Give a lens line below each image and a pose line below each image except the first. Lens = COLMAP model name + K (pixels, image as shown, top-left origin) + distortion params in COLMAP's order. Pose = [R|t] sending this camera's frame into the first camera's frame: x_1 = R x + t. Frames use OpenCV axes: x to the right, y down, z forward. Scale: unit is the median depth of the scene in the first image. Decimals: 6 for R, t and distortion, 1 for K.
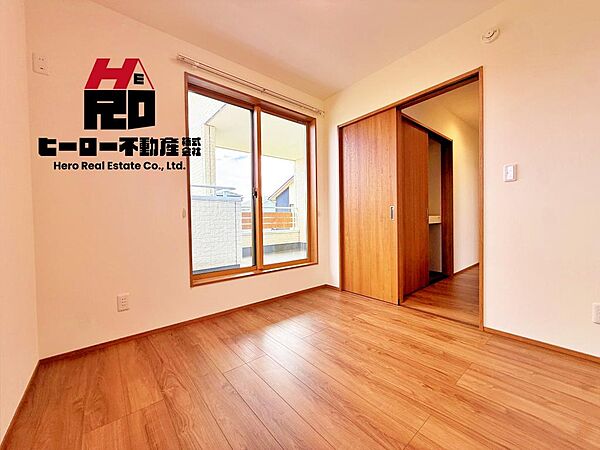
lens RADIAL K [[240.4, 0, 305.8], [0, 240.4, 223.2], [0, 0, 1]] dist [-0.001681, -0.000049]
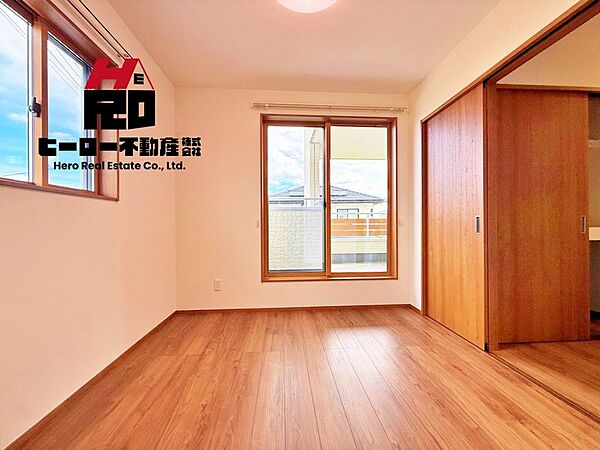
lens RADIAL K [[240.1, 0, 297.9], [0, 240.1, 225.0], [0, 0, 1]] dist [-0.001308, 0.000449]
pose [[0.808896, 0.012794, -0.587813, 0.318780], [-0.019057, 0.999808, -0.004463, -0.025174], [0.587643, 0.014812, 0.808984, 0.066322]]
